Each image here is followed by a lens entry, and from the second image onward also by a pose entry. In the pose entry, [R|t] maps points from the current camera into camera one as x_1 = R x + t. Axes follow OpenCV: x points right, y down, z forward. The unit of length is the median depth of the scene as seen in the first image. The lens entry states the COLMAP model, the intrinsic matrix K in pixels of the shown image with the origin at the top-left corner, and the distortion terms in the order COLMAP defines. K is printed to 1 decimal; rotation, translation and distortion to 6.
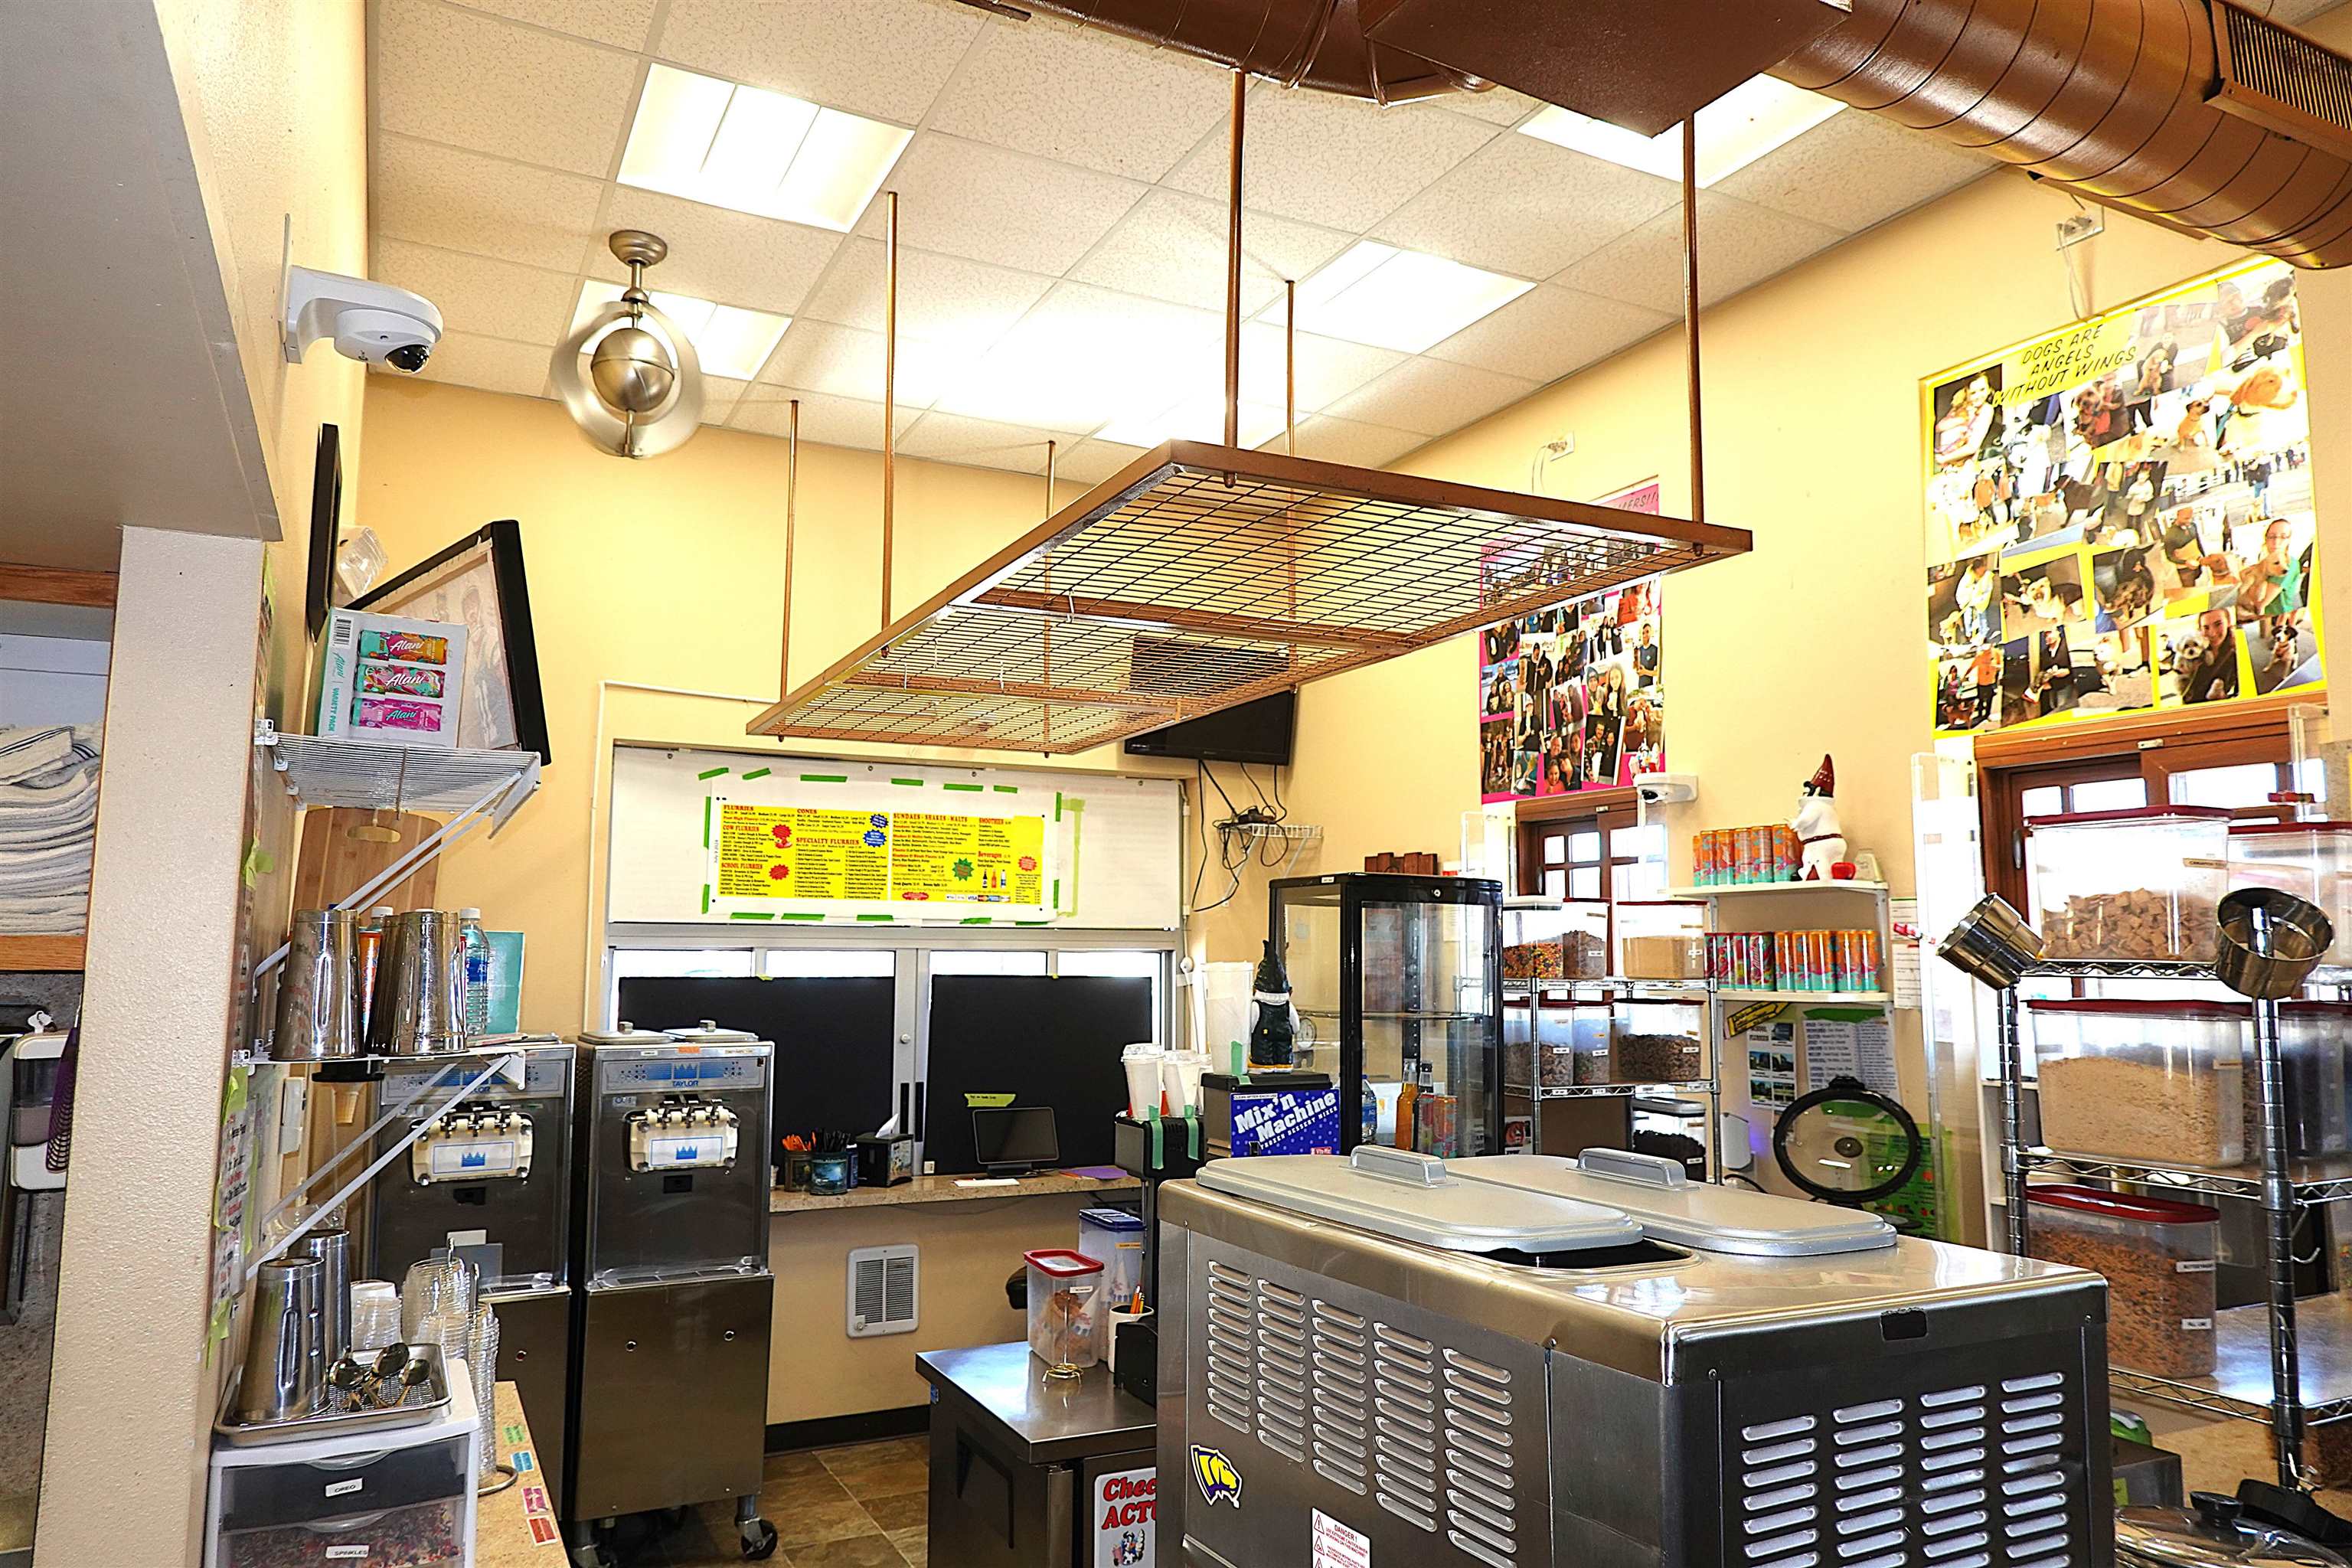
lens RADIAL K [[1564.7, 0, 1165.5], [0, 1564.7, 777.5], [0, 0, 1]] dist [-0.002596, 0.003852]
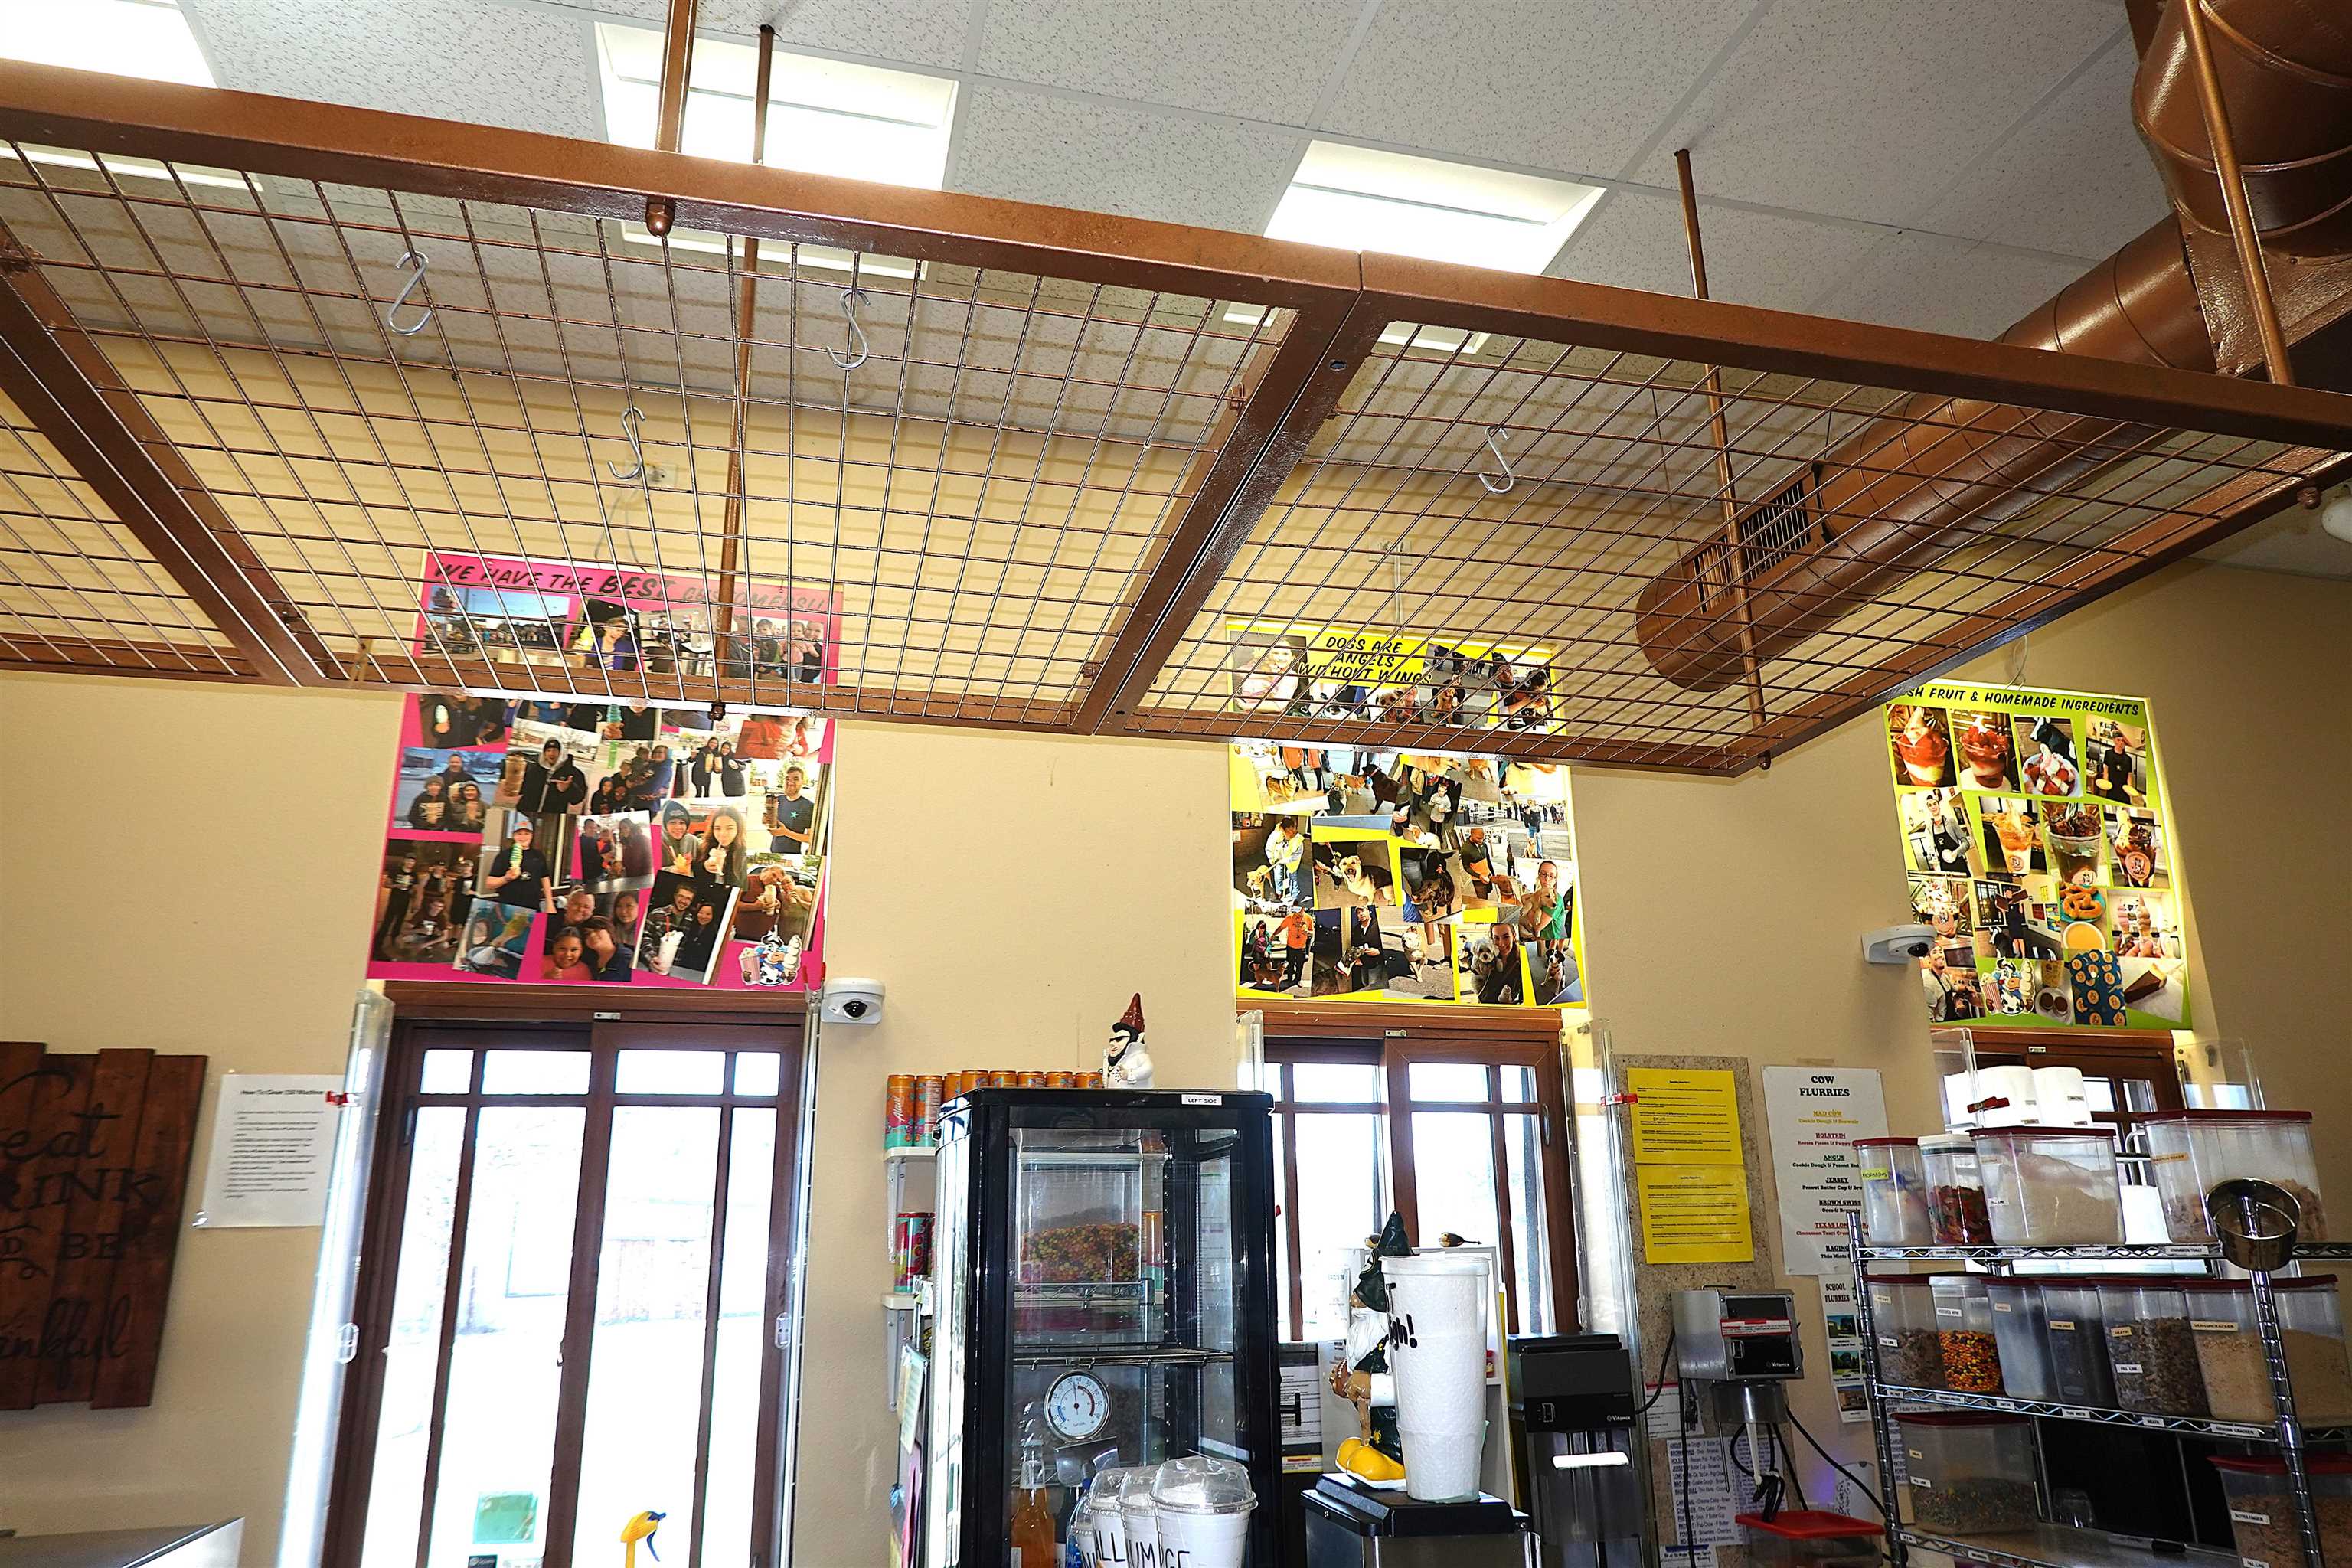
lens RADIAL K [[1569.8, 0, 1168.5], [0, 1569.8, 776.6], [0, 0, 1]] dist [0.007884, 0.000214]
pose [[0.220058, 0.269545, 0.937507, -0.421388], [-0.100998, 0.962197, -0.252937, 0.090349], [-0.970244, -0.039026, 0.238962, 0.848679]]
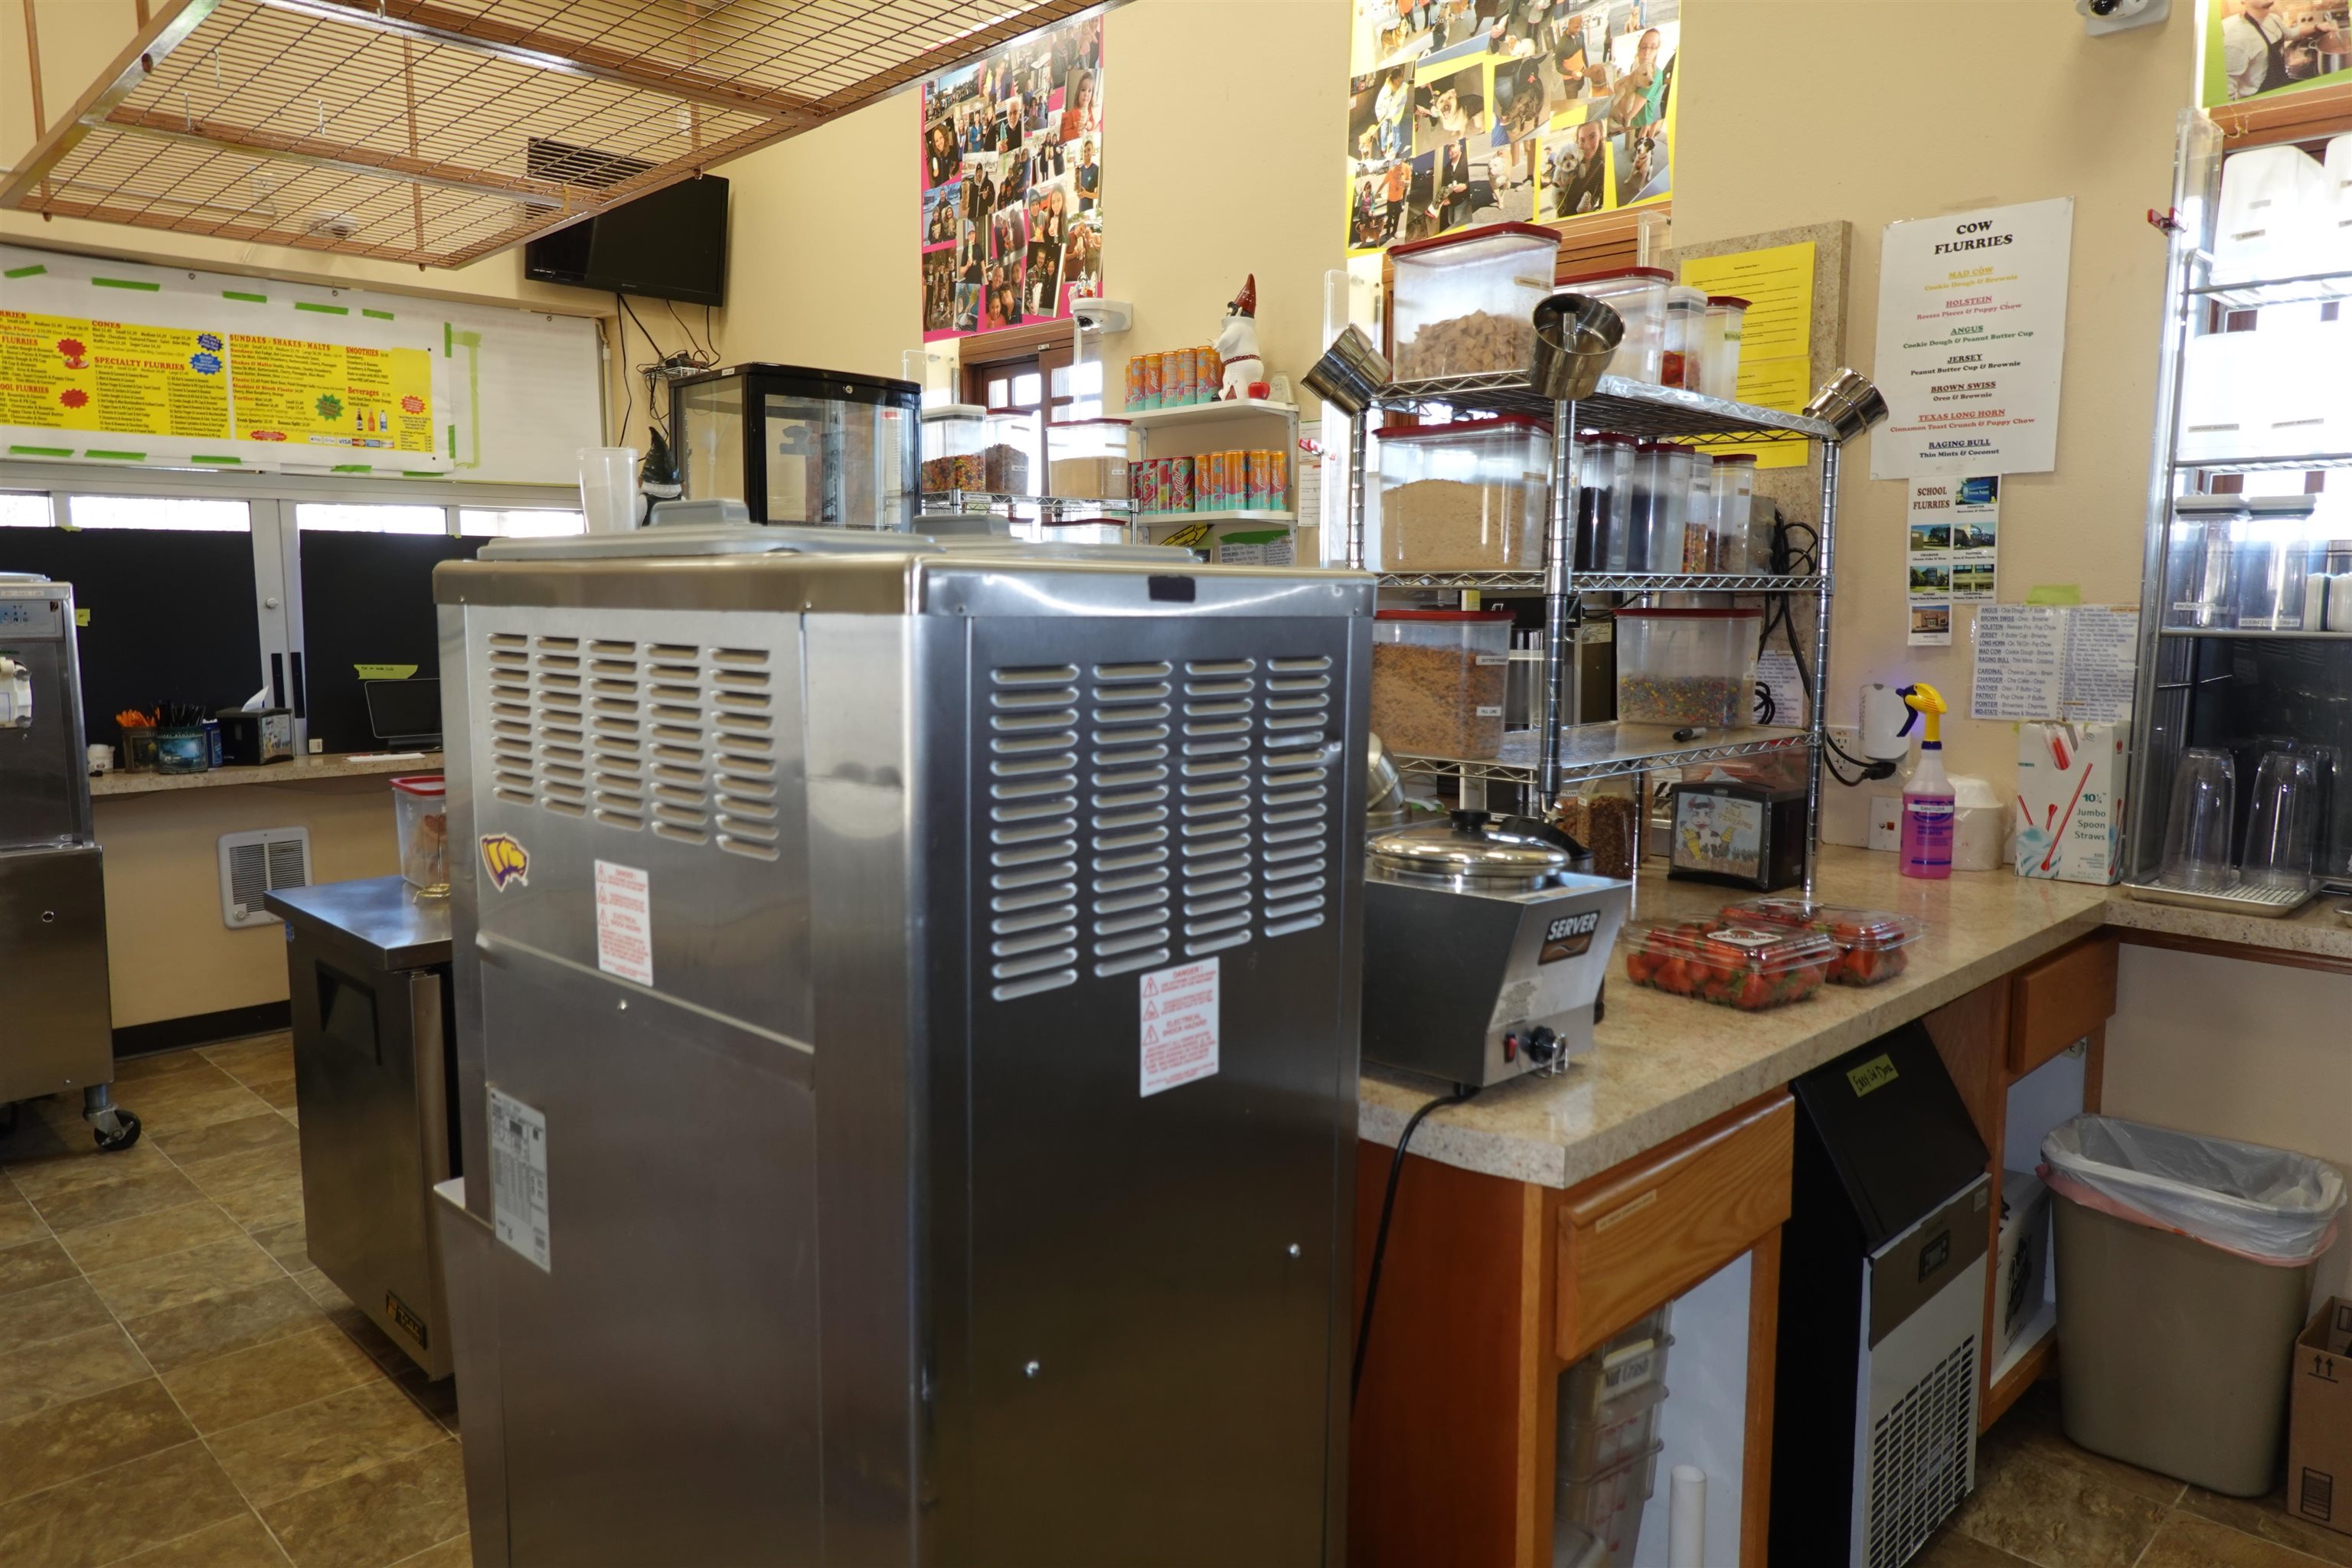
lens RADIAL K [[1569.8, 0, 1168.5], [0, 1569.8, 776.6], [0, 0, 1]] dist [0.007884, 0.000214]
pose [[0.949495, -0.042369, 0.310908, 0.051250], [-0.030198, 0.973904, 0.224943, 0.079484], [-0.312325, -0.222971, 0.923437, 0.019189]]
